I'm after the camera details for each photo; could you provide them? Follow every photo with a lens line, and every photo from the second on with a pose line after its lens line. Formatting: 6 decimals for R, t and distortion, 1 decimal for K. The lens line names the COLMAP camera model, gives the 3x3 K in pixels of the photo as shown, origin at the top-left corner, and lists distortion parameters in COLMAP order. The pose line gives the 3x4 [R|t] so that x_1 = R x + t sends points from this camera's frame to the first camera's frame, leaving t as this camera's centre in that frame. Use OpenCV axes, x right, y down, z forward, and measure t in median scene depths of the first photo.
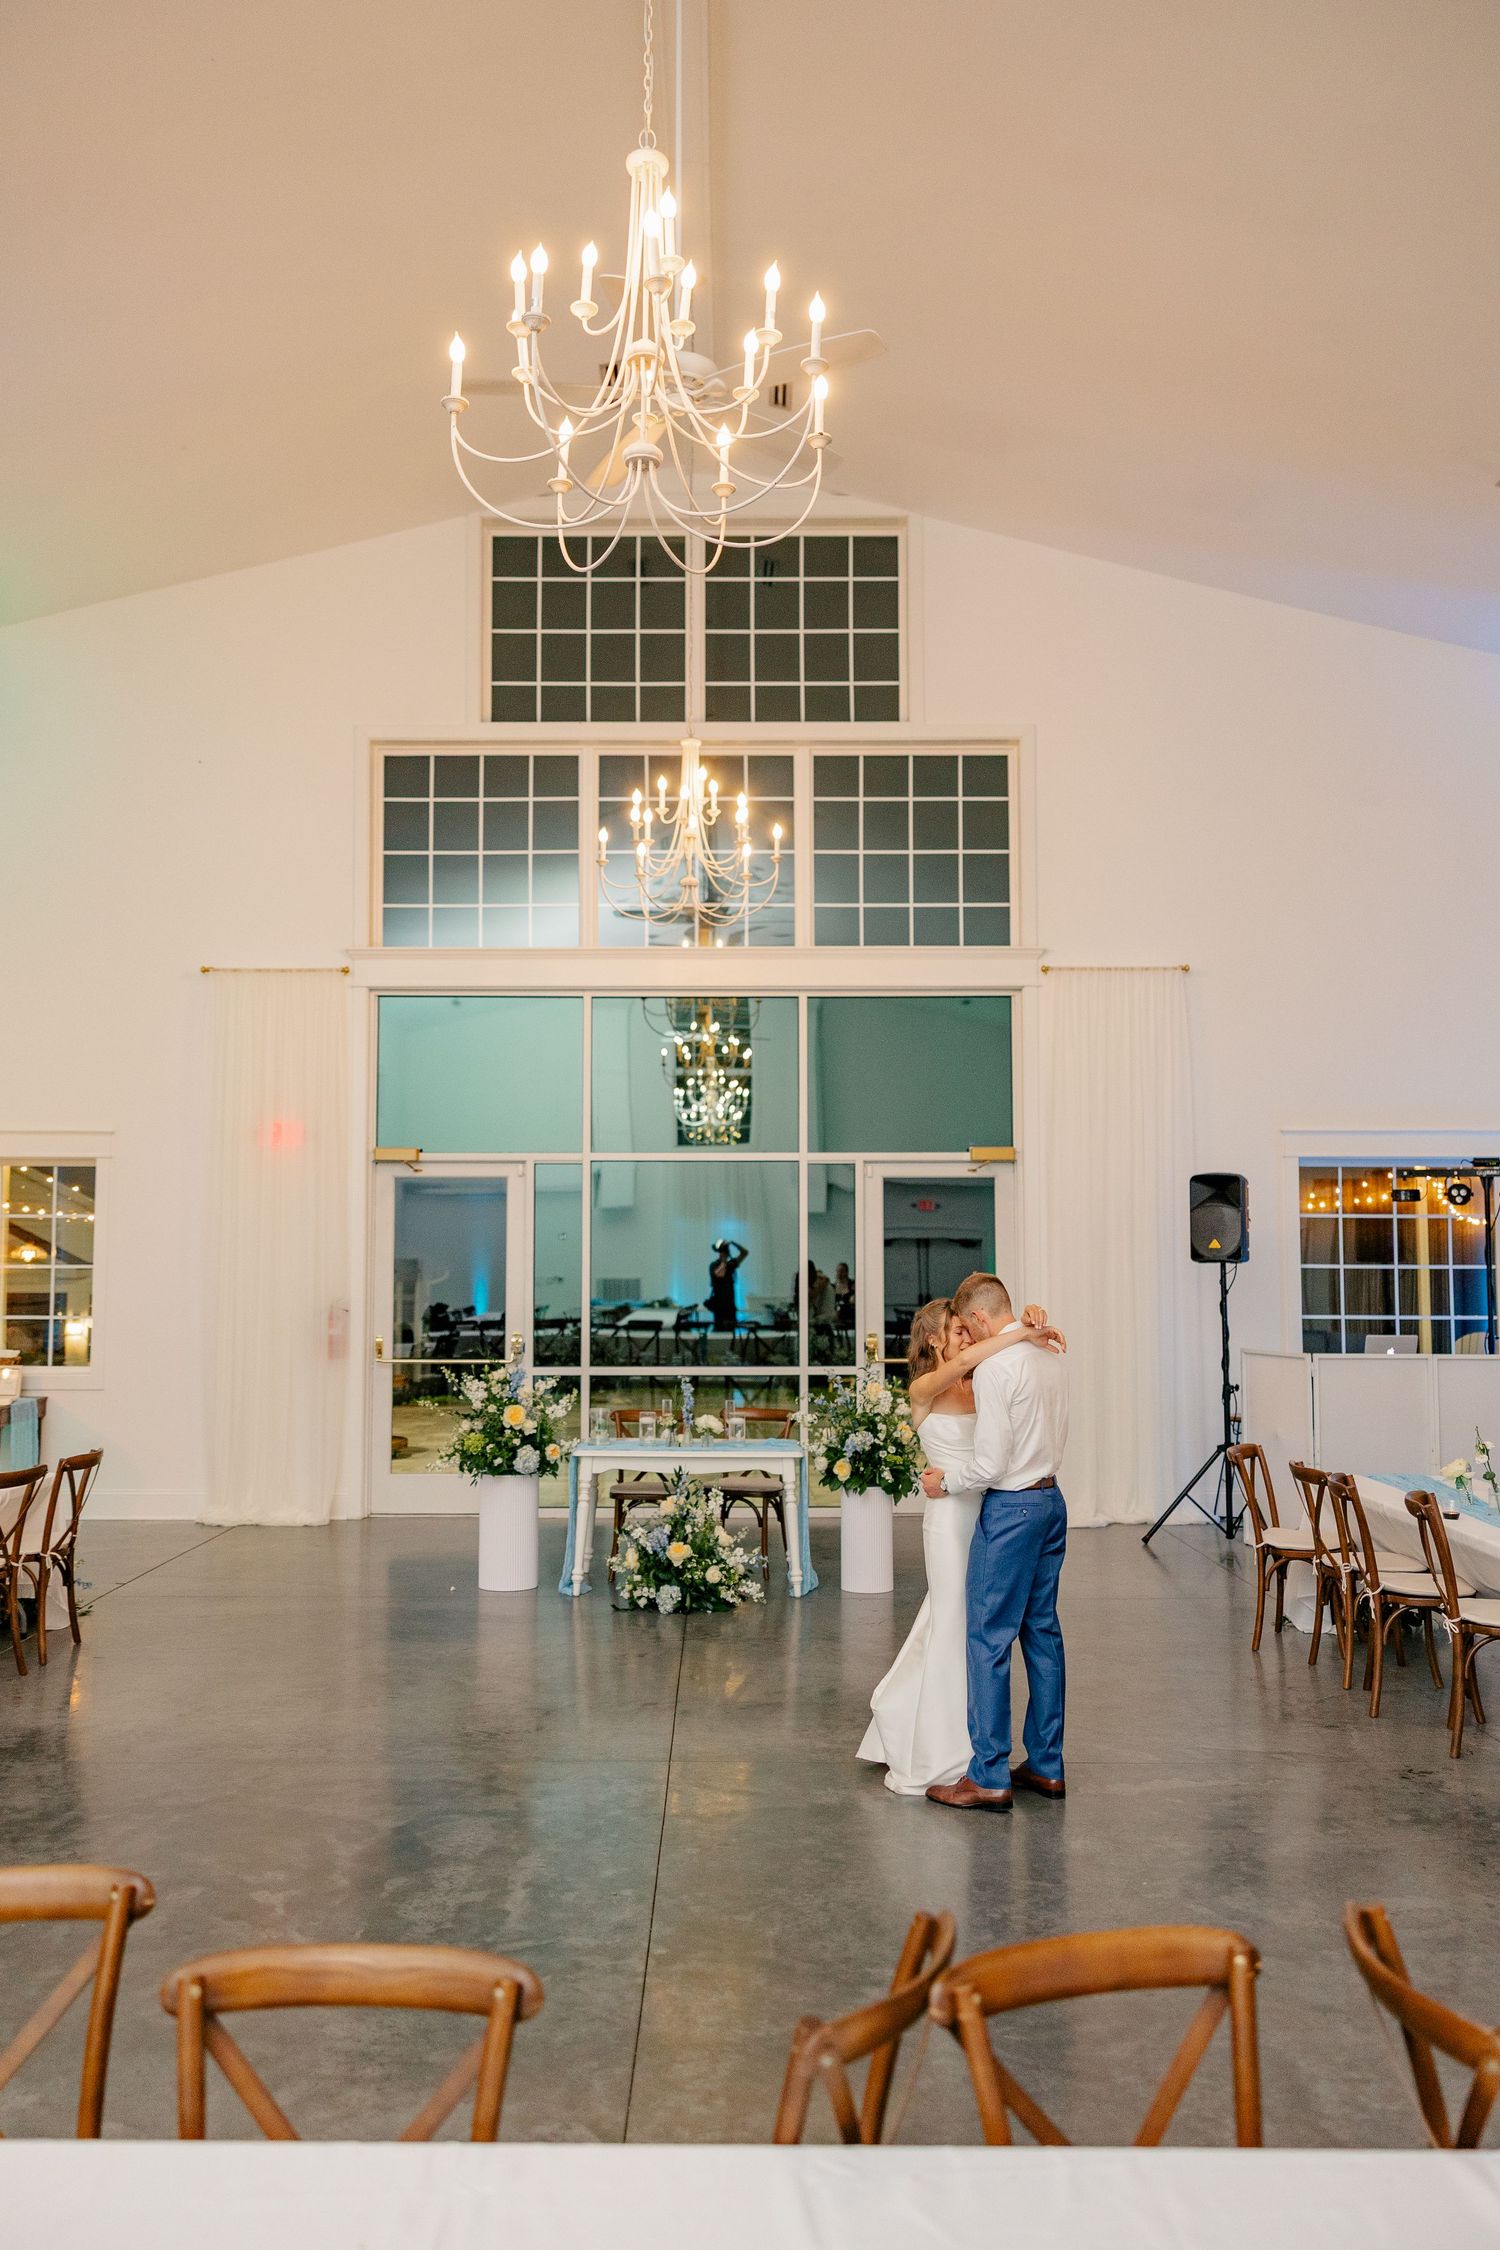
lens RADIAL K [[1801.5, 0, 750.0], [0, 1801.5, 1125.0], [0, 0, 1]] dist [0.016528, -0.001708]
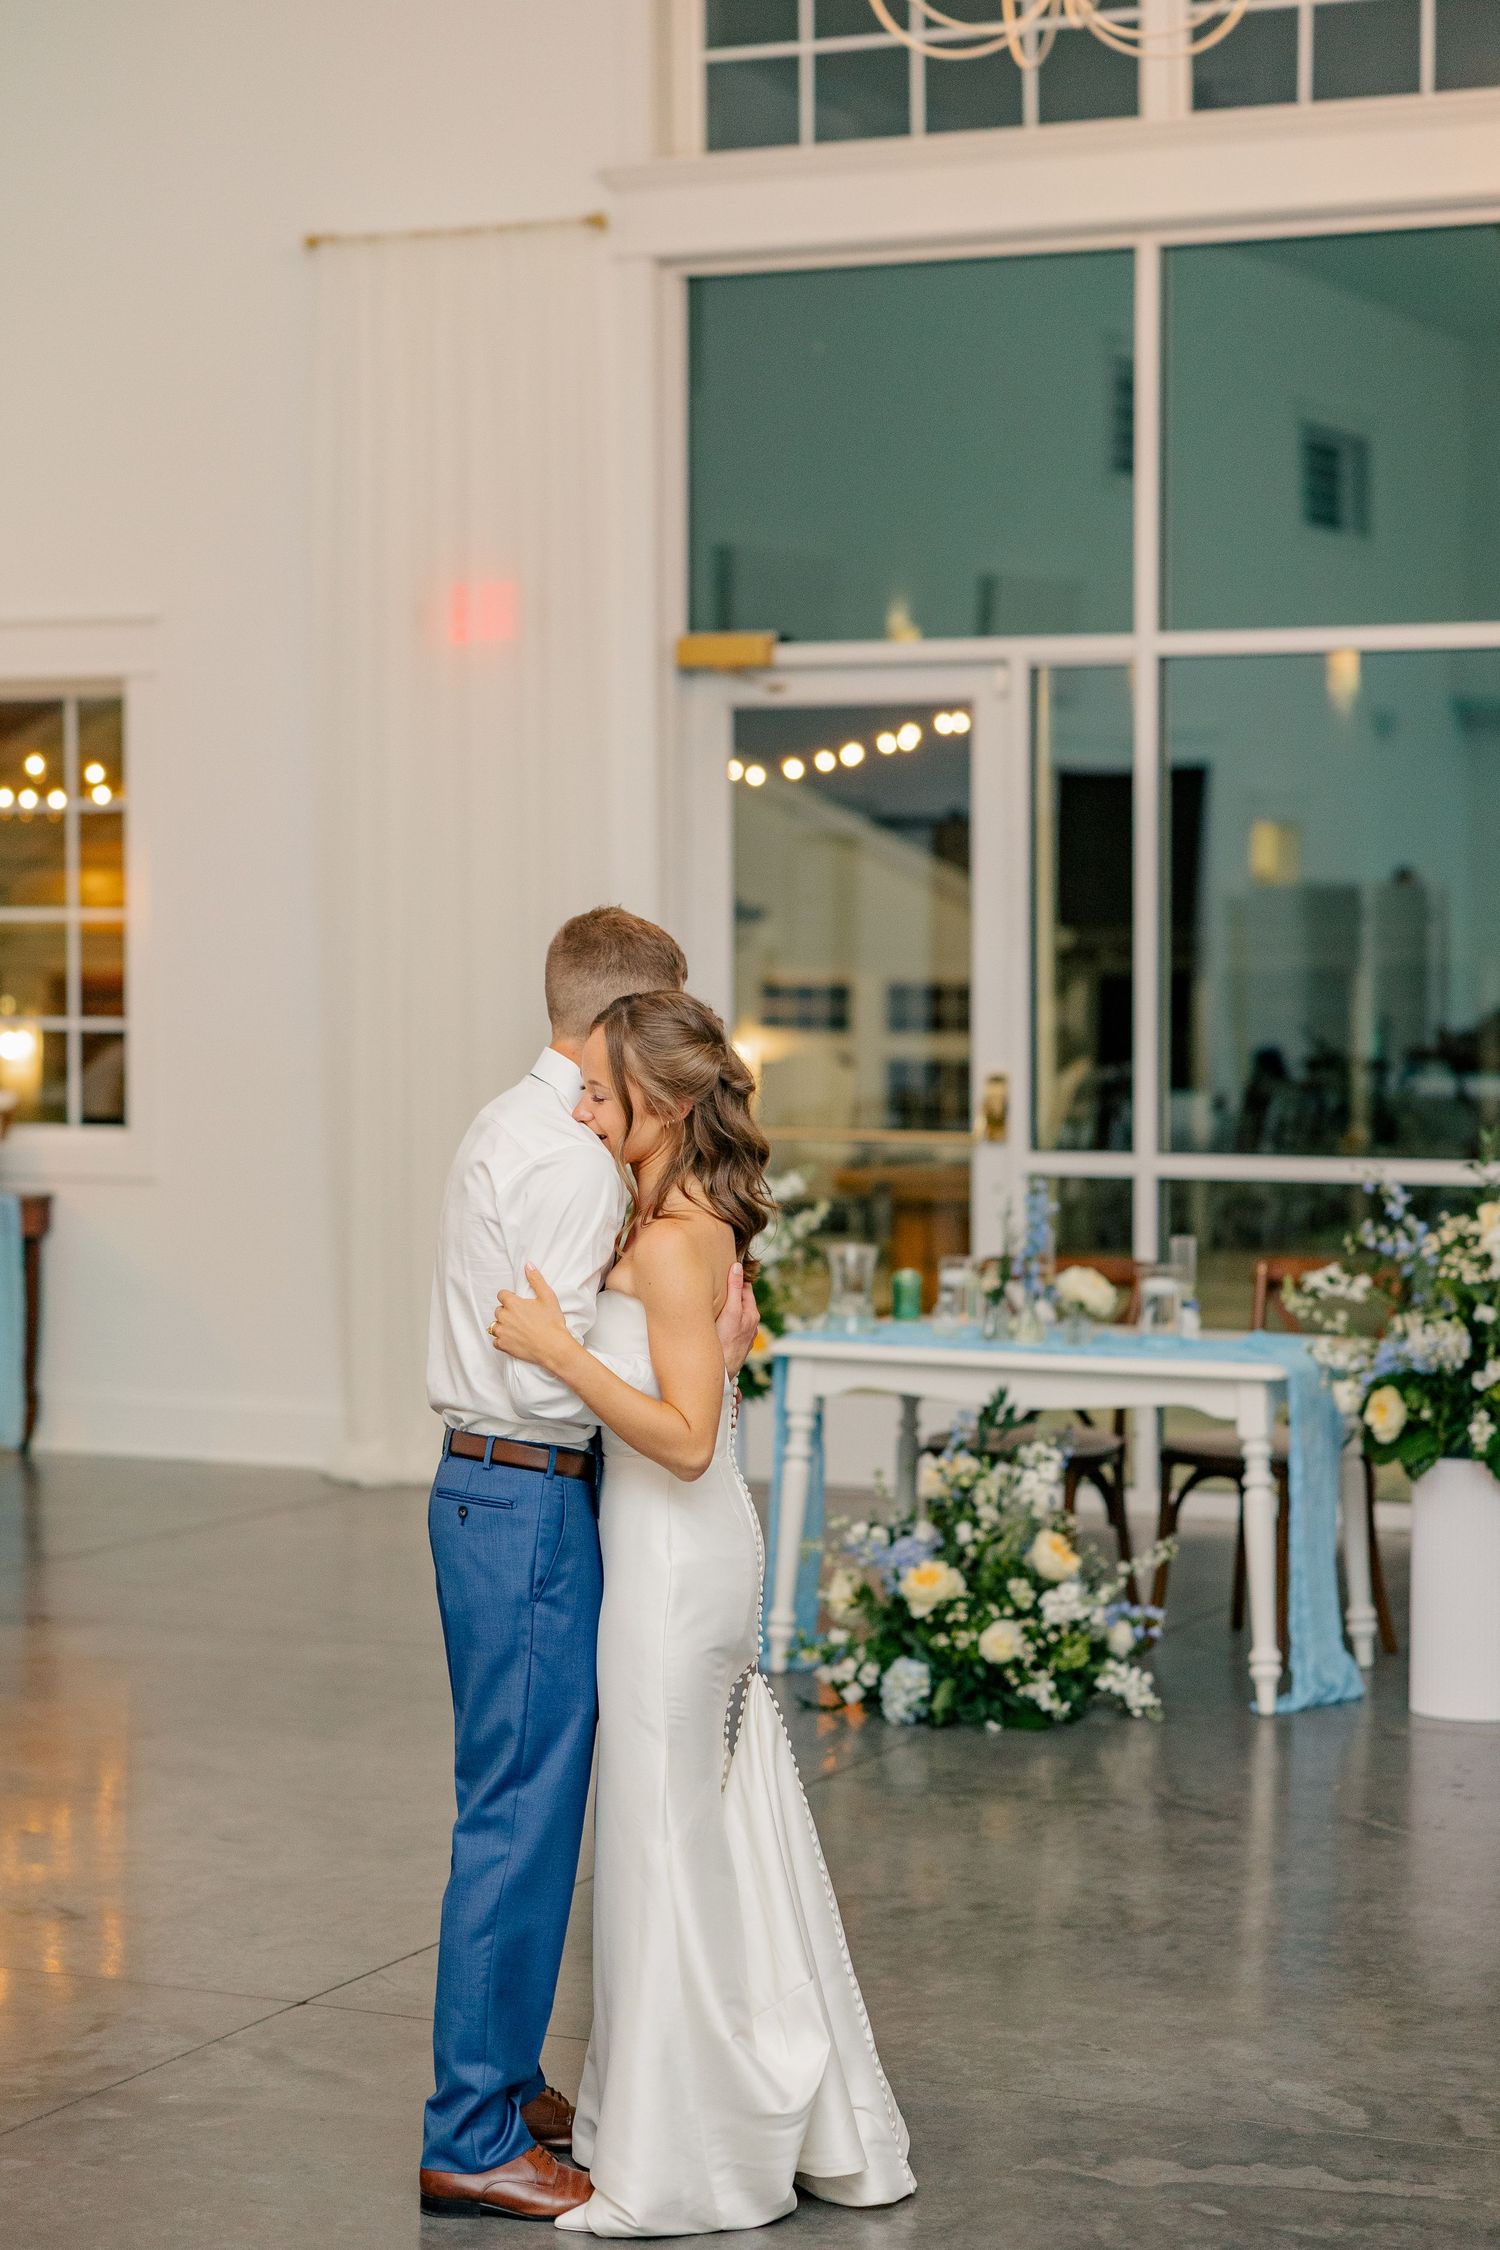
lens RADIAL K [[4539.0, 0, 750.0], [0, 4539.0, 1125.0], [0, 0, 1]] dist [-0.018713, -0.012231]
pose [[0.899816, 0.018350, -0.435883, 0.364520], [0.034912, 0.992882, 0.113868, 0.007310], [0.434870, -0.117678, 0.892771, 0.043569]]
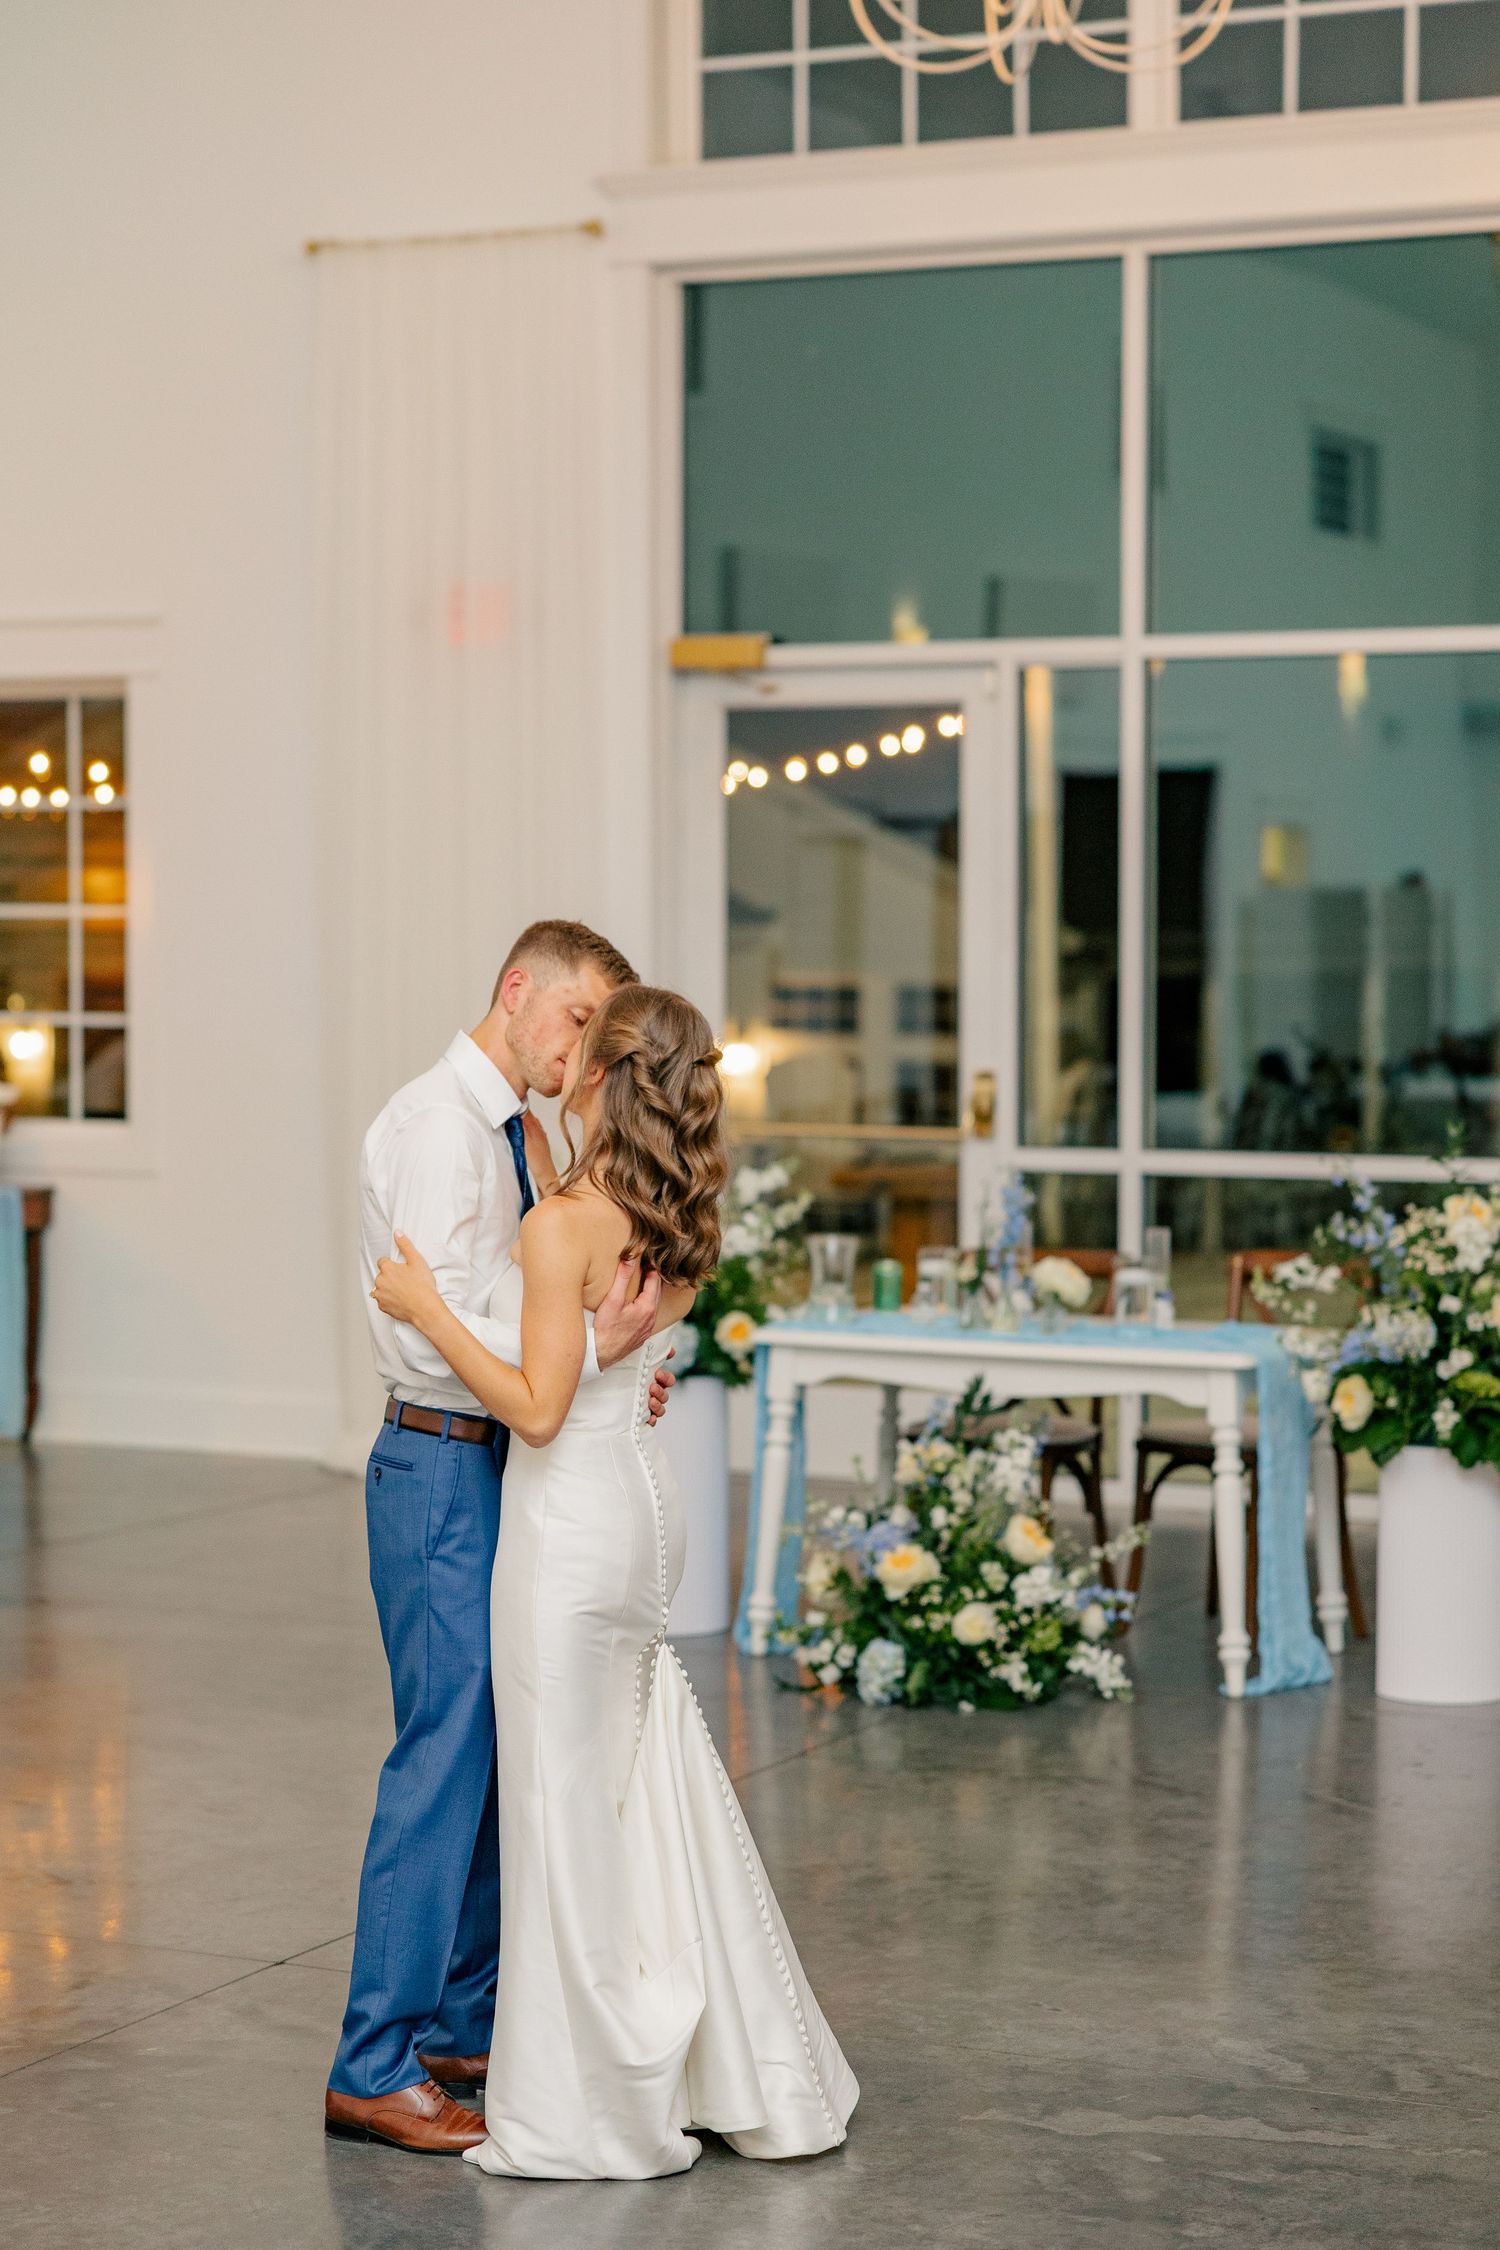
lens RADIAL K [[4573.6, 0, 750.0], [0, 4573.6, 1125.0], [0, 0, 1]] dist [-0.032593, 0.216425]
pose [[0.897749, 0.020786, -0.440017, 0.385314], [0.032079, 0.993149, 0.112365, 0.007613], [0.439338, -0.114991, 0.890932, 0.021726]]
